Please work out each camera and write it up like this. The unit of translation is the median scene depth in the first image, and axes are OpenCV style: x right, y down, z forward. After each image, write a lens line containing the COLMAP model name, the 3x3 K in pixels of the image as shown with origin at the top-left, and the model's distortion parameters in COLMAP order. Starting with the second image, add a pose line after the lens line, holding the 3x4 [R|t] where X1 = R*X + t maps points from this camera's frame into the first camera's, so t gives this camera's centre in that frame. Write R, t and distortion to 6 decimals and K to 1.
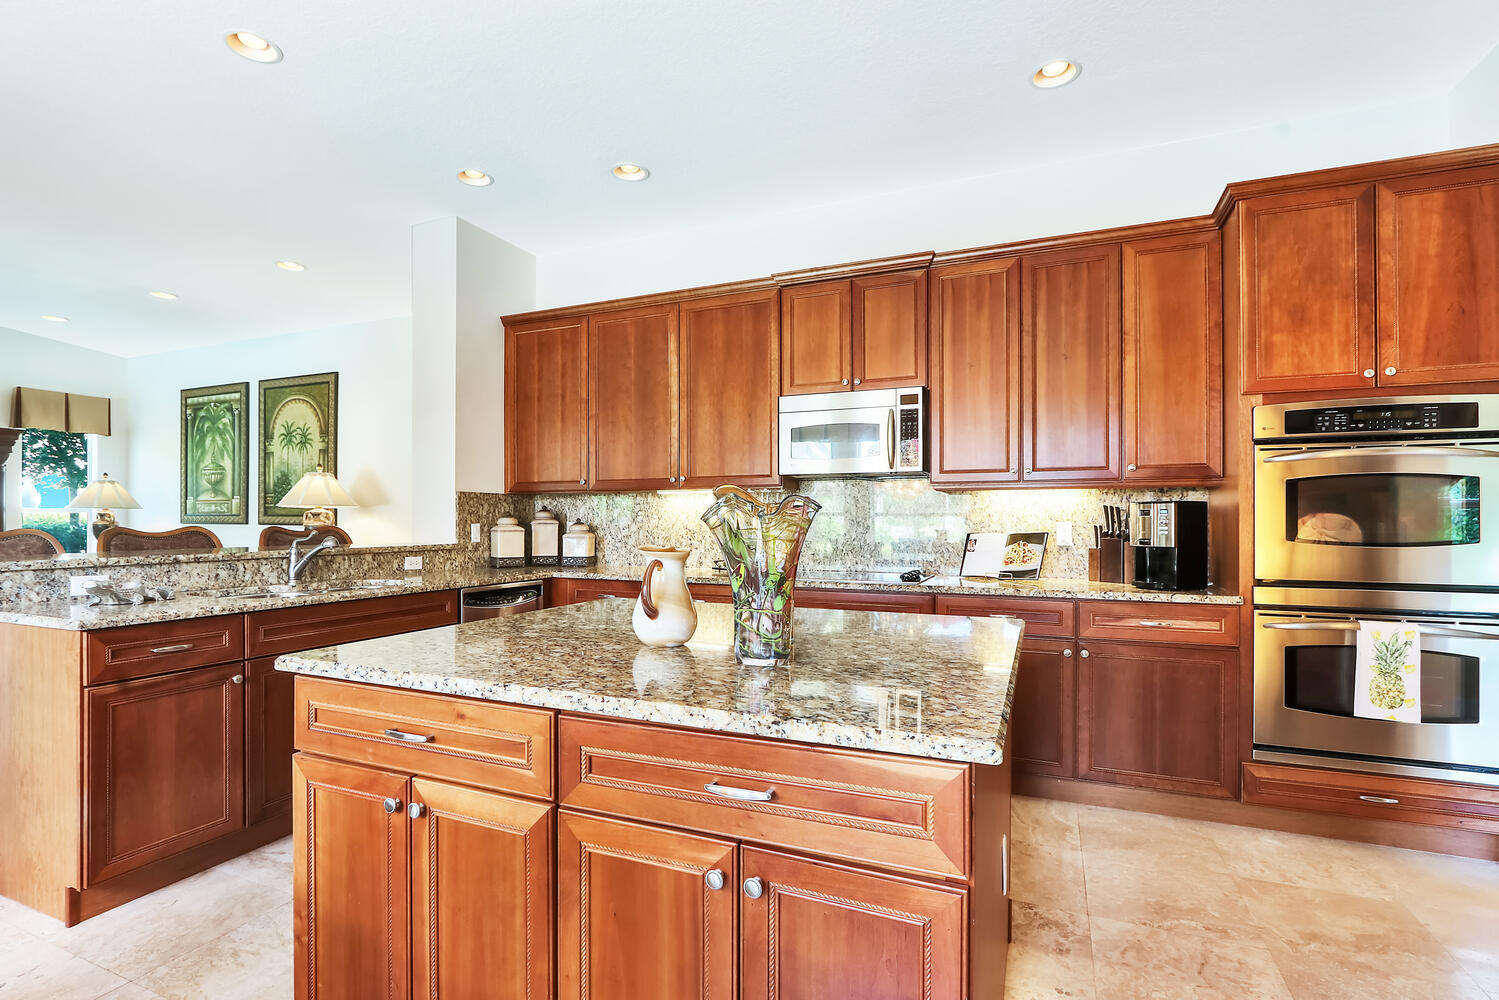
lens RADIAL K [[734.7, 0, 742.7], [0, 734.7, 525.9], [0, 0, 1]] dist [-0.016979, -0.000085]
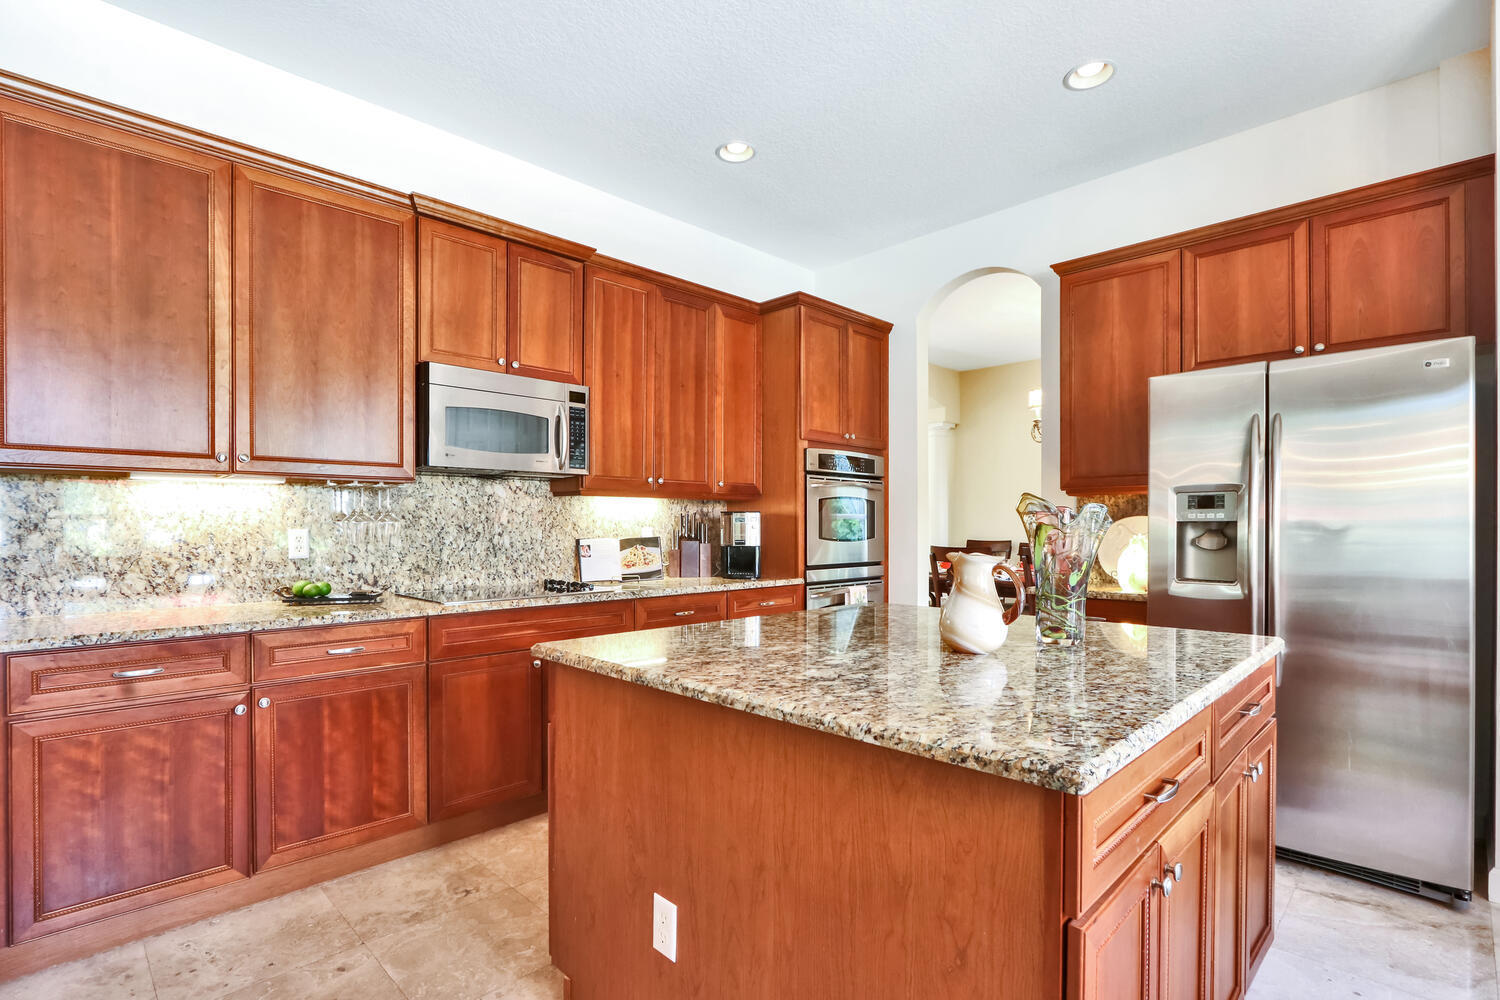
lens RADIAL K [[735.2, 0, 743.2], [0, 735.2, 525.9], [0, 0, 1]] dist [-0.016979, -0.000085]
pose [[0.351861, -0.003489, 0.936046, -0.577361], [0.005487, 0.999984, 0.001665, -0.008323], [-0.936036, 0.004550, 0.351874, 0.469430]]
